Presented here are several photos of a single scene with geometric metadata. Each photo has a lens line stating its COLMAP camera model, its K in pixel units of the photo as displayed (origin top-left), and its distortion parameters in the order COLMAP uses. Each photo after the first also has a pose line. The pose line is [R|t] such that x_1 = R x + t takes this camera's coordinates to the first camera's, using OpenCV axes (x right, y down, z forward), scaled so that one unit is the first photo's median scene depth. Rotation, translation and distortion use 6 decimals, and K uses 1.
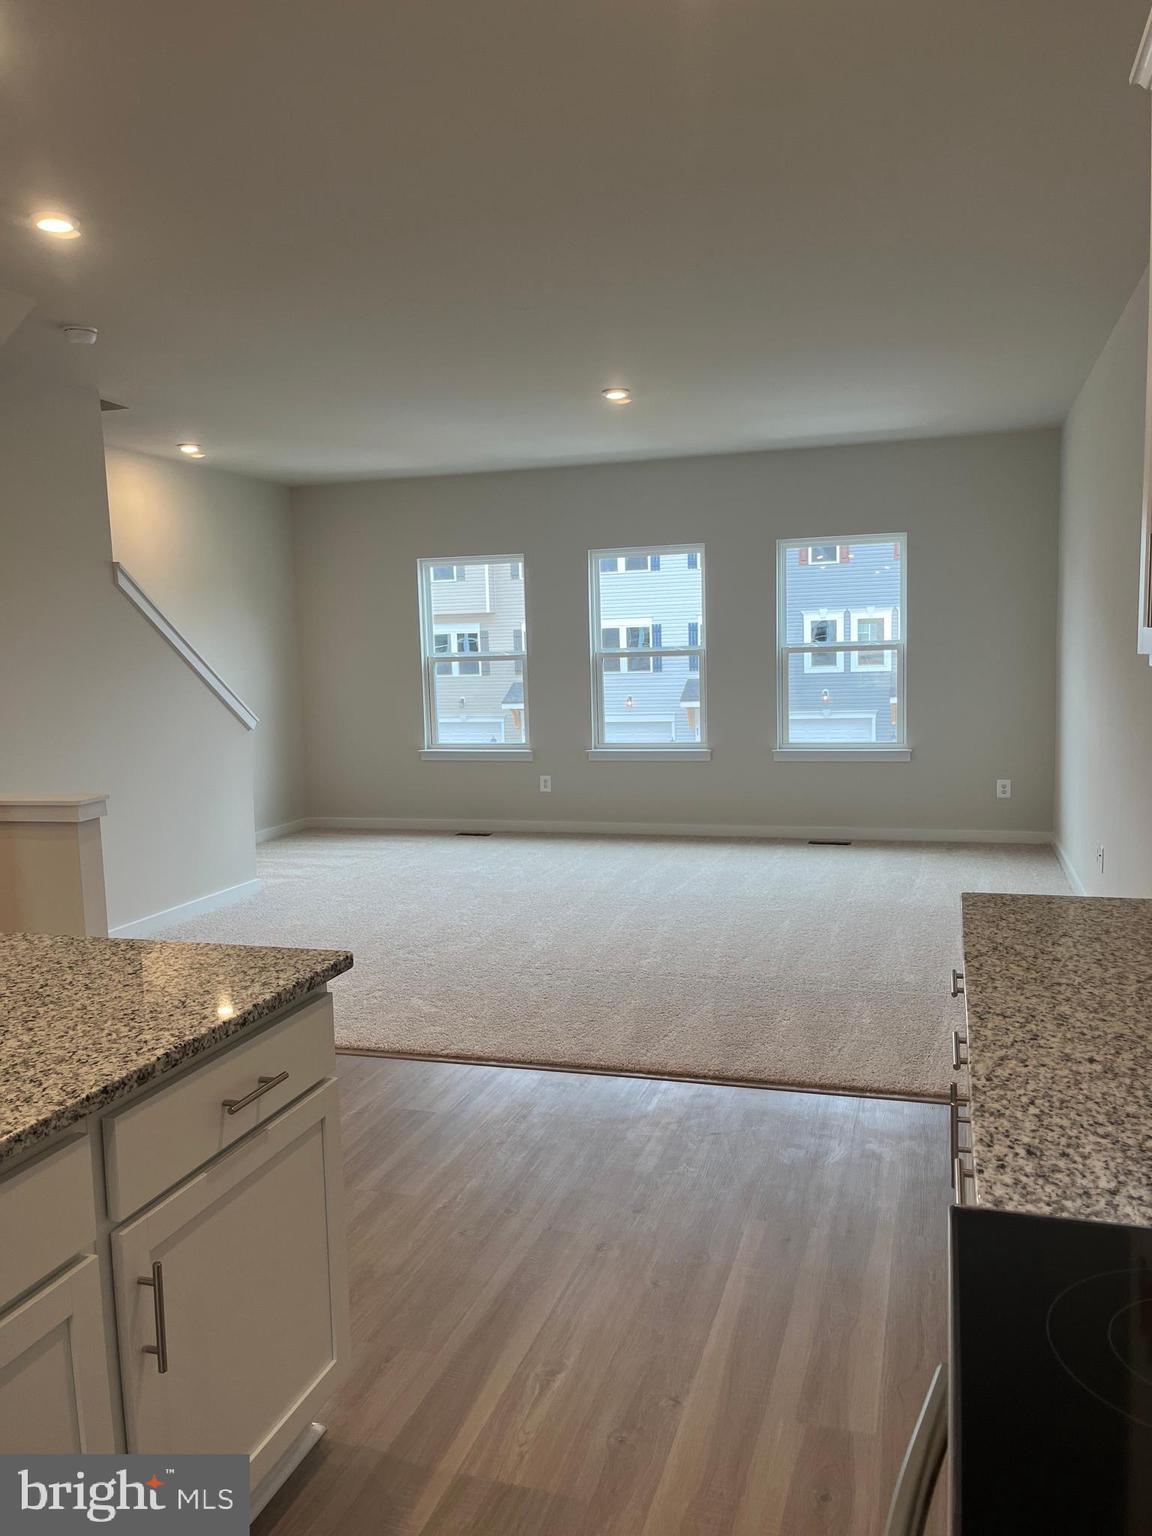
lens RADIAL K [[1157.3, 0, 576.0], [0, 1157.3, 768.0], [0, 0, 1]] dist [0.070453, -0.070309]
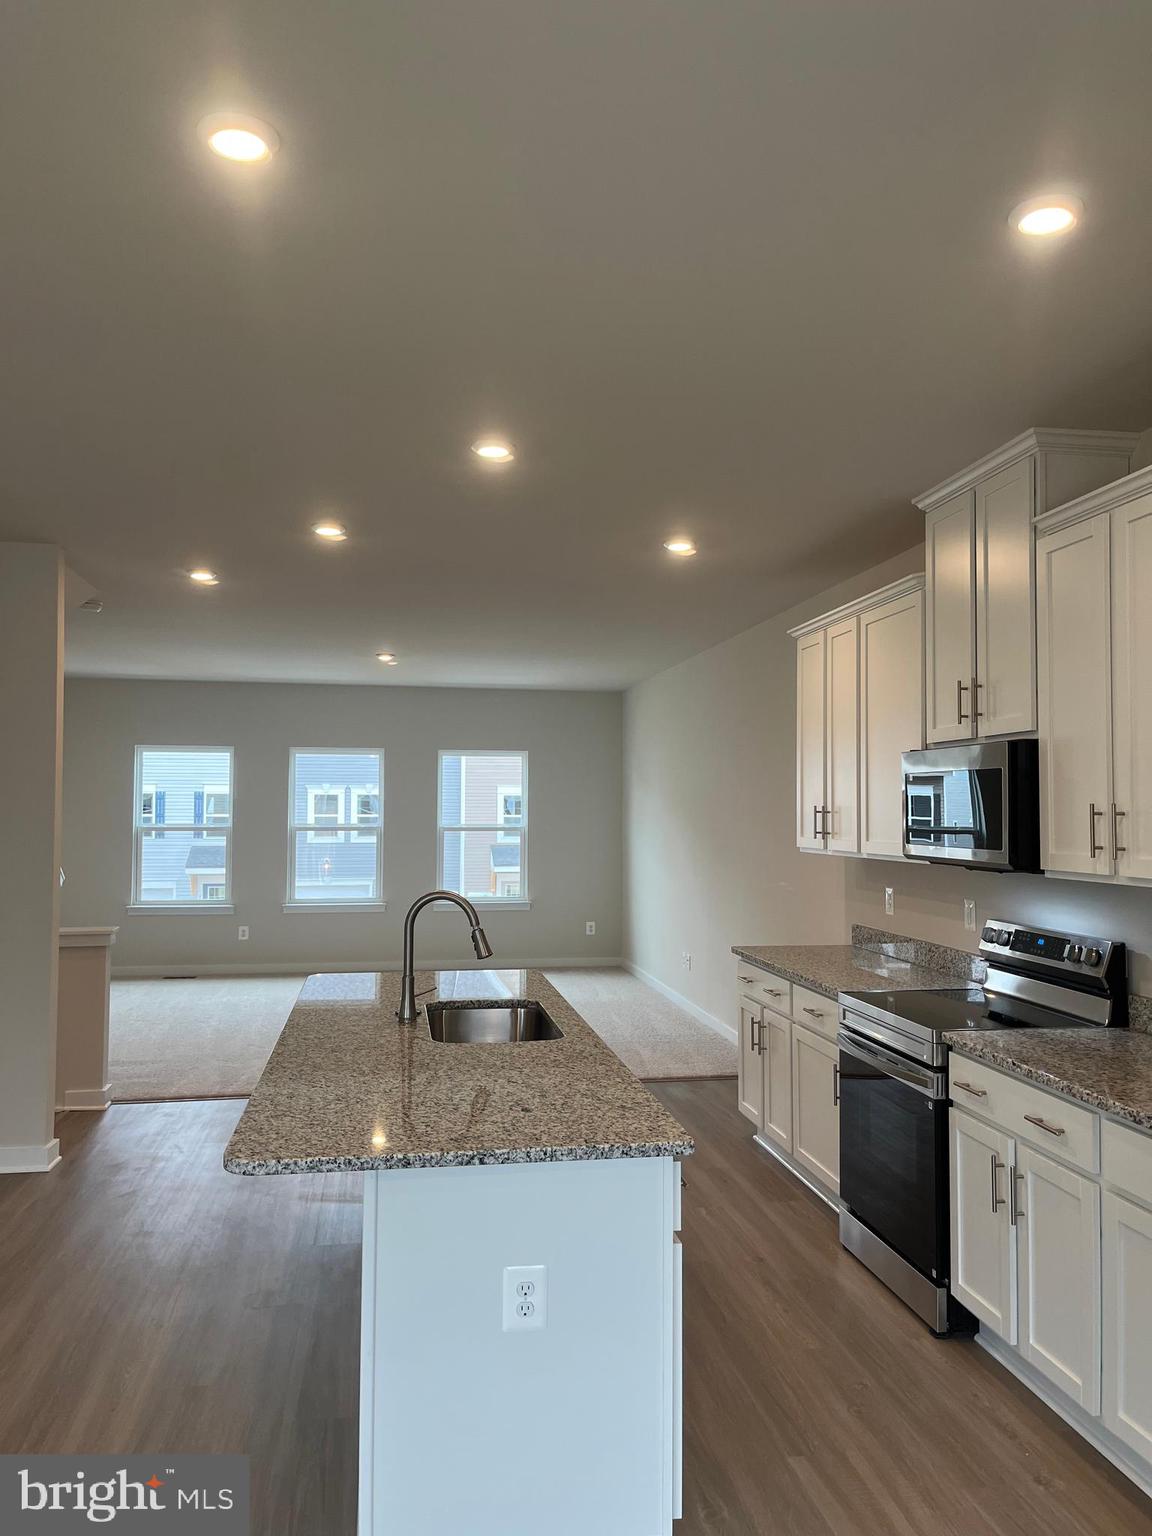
lens RADIAL K [[1157.3, 0, 576.0], [0, 1157.3, 768.0], [0, 0, 1]] dist [0.070453, -0.070309]
pose [[0.890690, 0.048910, 0.451972, -0.273002], [0.016992, 0.989919, -0.140611, 0.019603], [-0.454293, 0.132921, 0.880880, -0.257377]]
